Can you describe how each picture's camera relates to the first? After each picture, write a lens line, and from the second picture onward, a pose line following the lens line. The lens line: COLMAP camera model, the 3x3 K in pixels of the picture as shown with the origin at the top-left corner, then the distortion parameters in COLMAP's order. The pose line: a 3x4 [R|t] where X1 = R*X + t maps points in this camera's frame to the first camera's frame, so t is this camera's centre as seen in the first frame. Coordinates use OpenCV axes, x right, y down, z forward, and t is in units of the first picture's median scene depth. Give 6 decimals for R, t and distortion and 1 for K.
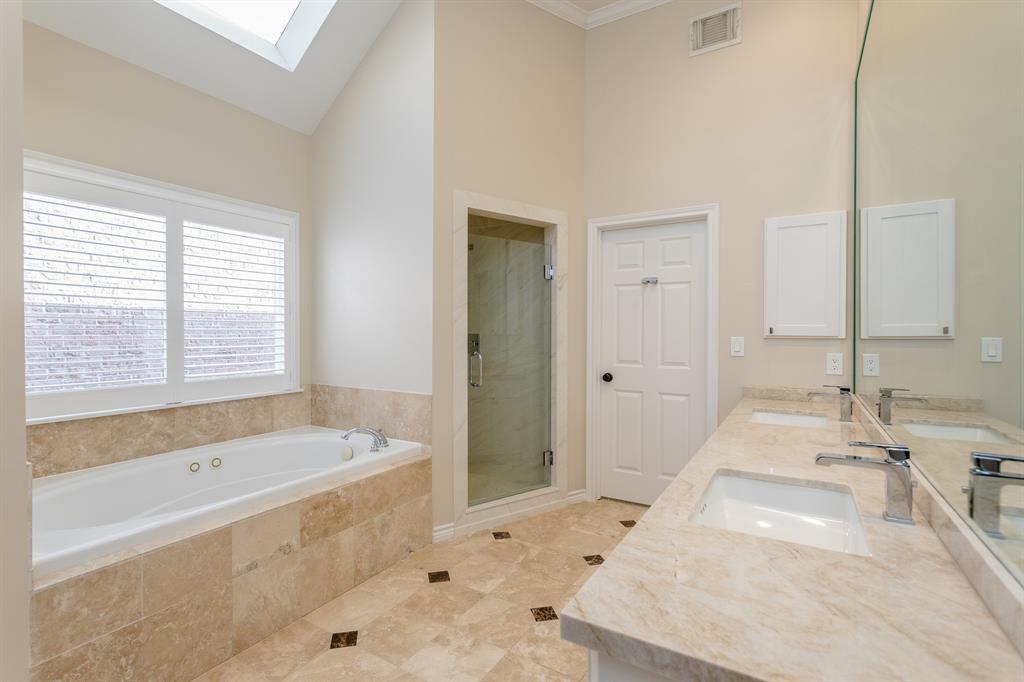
lens RADIAL K [[505.3, 0, 498.9], [0, 505.3, 340.7], [0, 0, 1]] dist [0.000947, 0.001002]
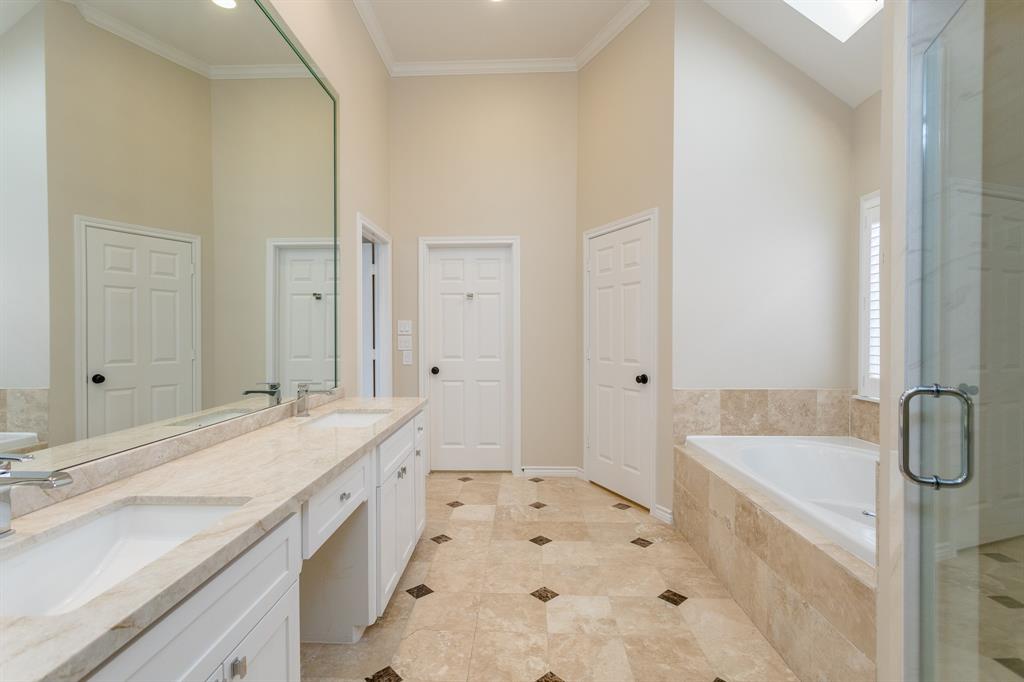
lens RADIAL K [[484.6, 0, 495.7], [0, 484.6, 339.4], [0, 0, 1]] dist [0.001679, 0.000125]
pose [[-0.880182, 0.006907, -0.474585, 0.388778], [-0.005541, 0.999676, 0.024824, -0.016908], [0.474603, 0.024480, -0.879859, 1.198633]]
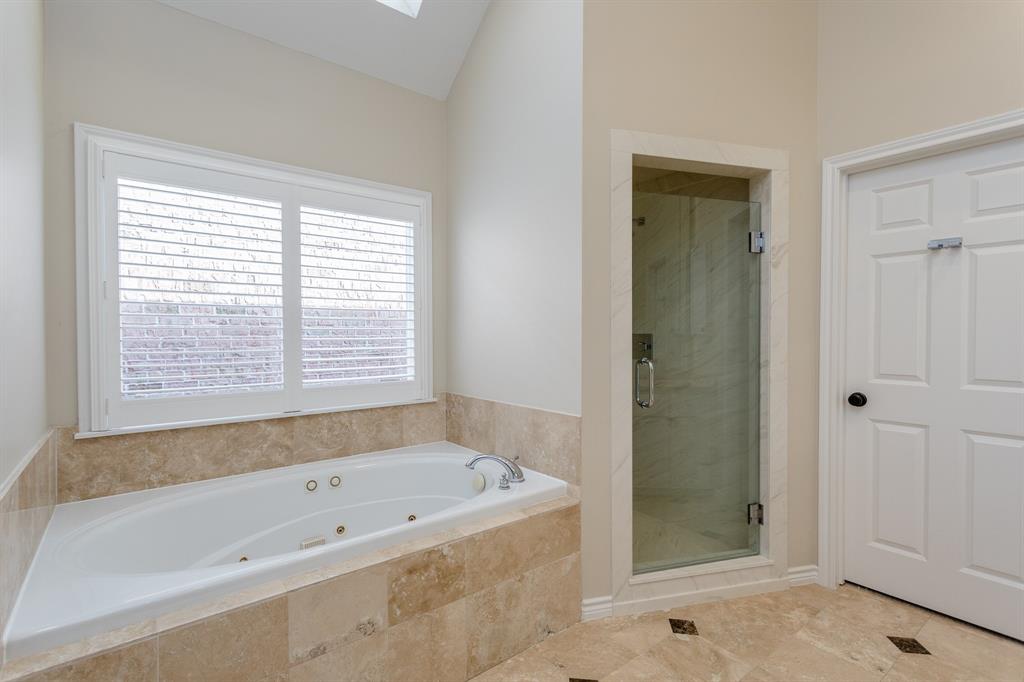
lens RADIAL K [[505.3, 0, 498.9], [0, 505.3, 340.7], [0, 0, 1]] dist [0.000947, 0.001002]
pose [[0.940917, 0.001323, -0.338635, 0.002055], [-0.002638, 0.999991, -0.003423, 0.000532], [0.338628, 0.004114, 0.940911, 0.269567]]
